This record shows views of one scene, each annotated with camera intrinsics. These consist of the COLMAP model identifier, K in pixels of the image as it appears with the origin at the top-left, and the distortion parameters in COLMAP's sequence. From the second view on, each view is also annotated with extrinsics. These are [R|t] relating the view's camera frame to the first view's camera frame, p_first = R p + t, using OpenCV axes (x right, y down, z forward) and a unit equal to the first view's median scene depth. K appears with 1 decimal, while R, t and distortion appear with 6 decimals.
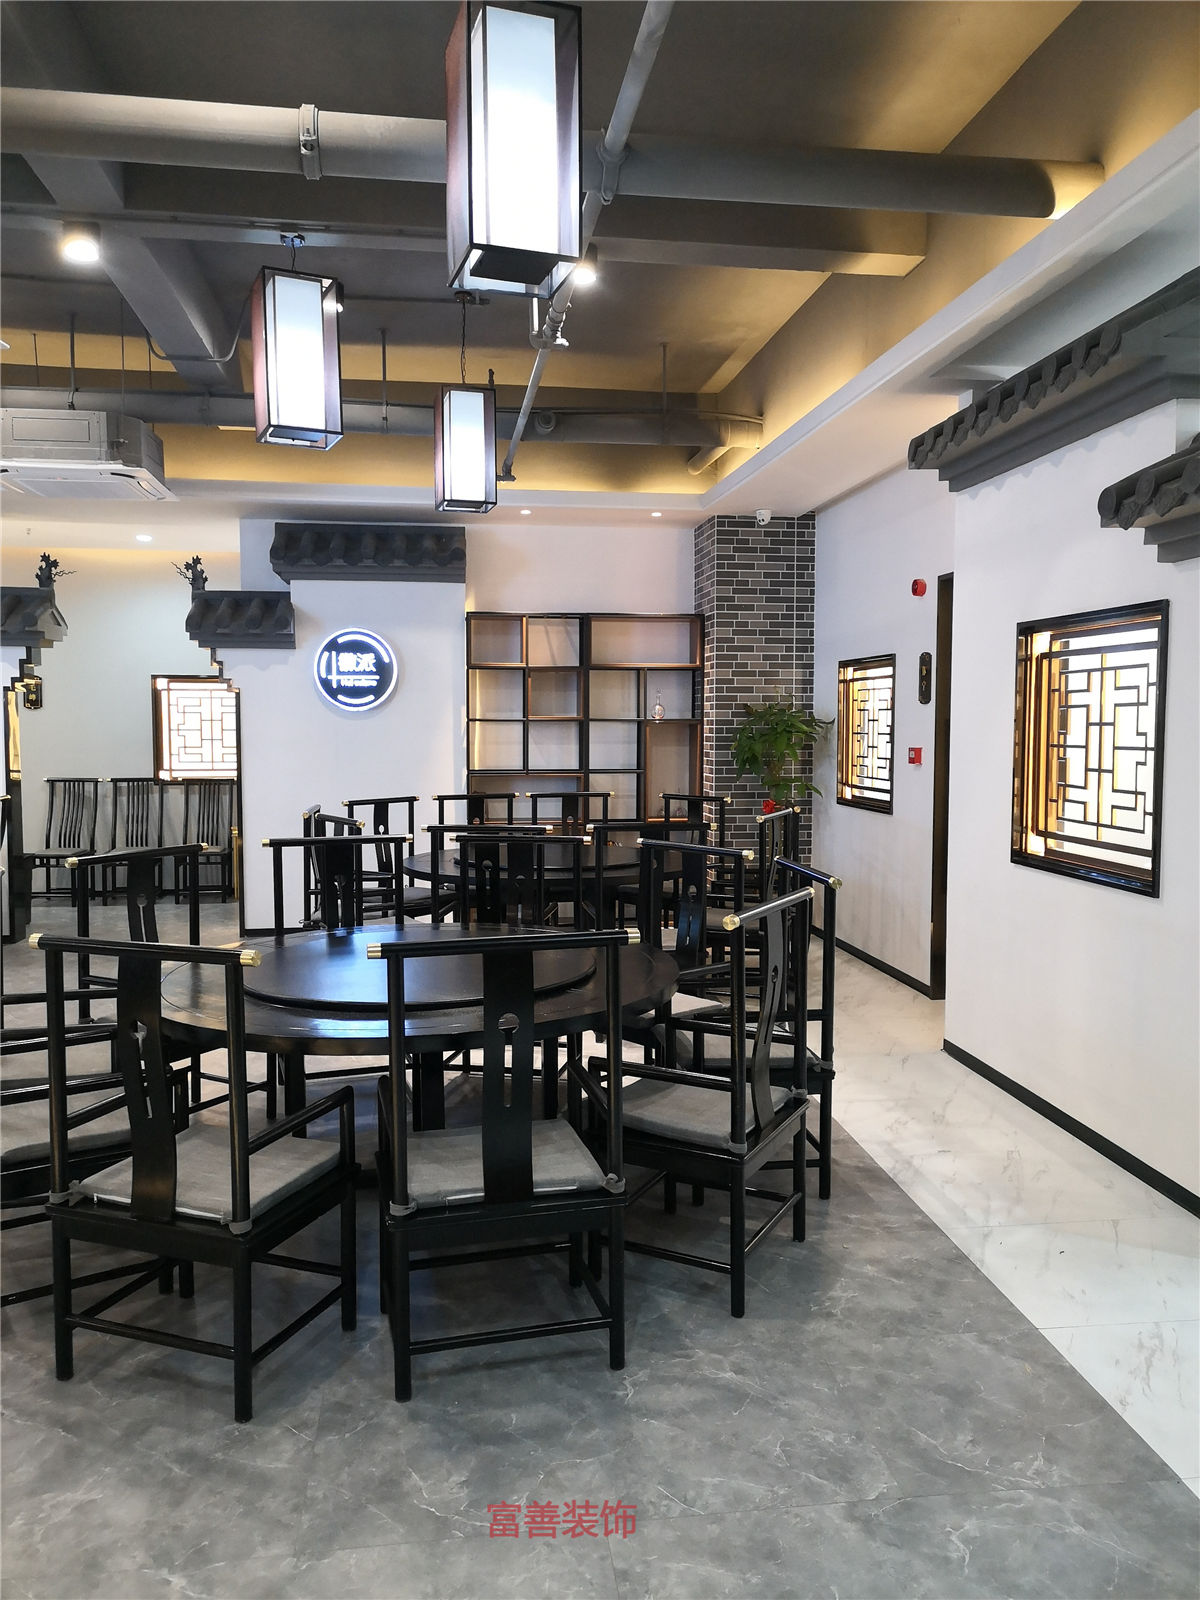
lens RADIAL K [[1200.4, 0, 593.7], [0, 1200.4, 802.5], [0, 0, 1]] dist [0.050533, -0.028768]
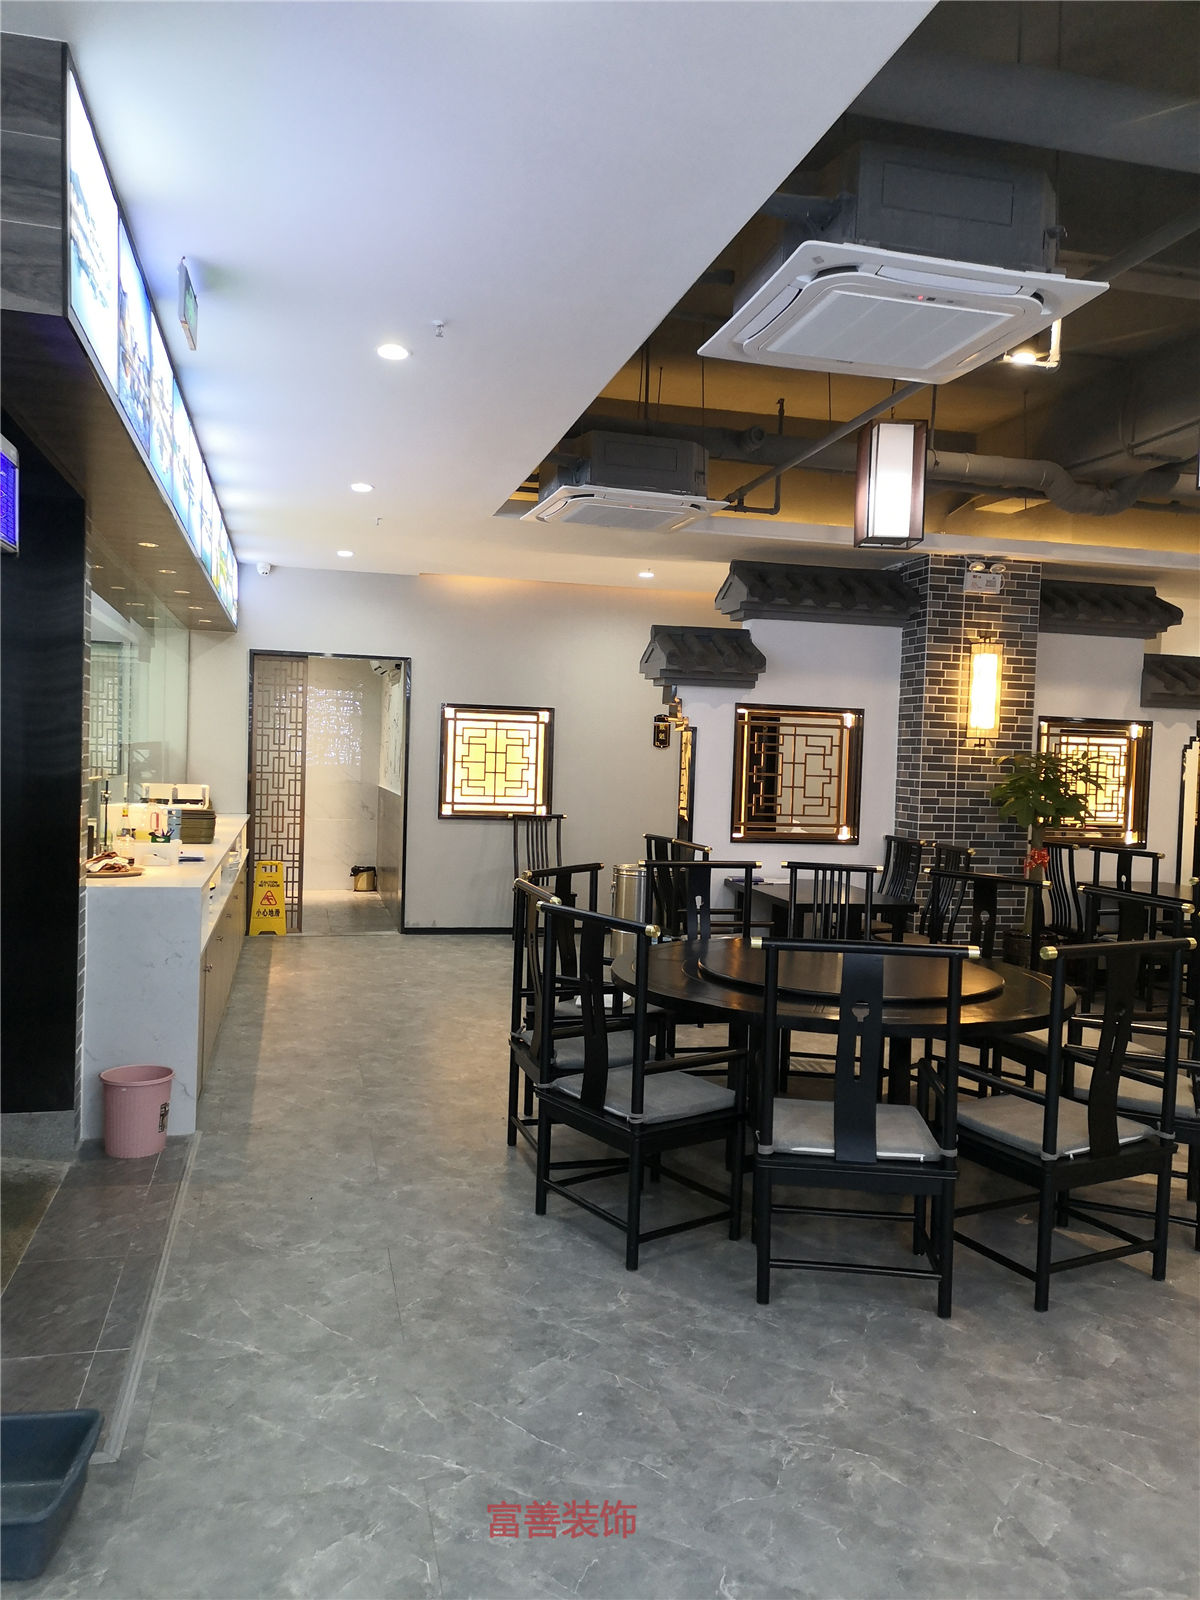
lens RADIAL K [[1200.4, 0, 607.0], [0, 1200.4, 795.4], [0, 0, 1]] dist [0.050533, -0.028768]
pose [[0.991328, 0.027962, 0.128398, -1.163930], [-0.023606, 0.999097, -0.035325, 0.002486], [-0.129270, 0.031987, 0.991093, -0.032643]]
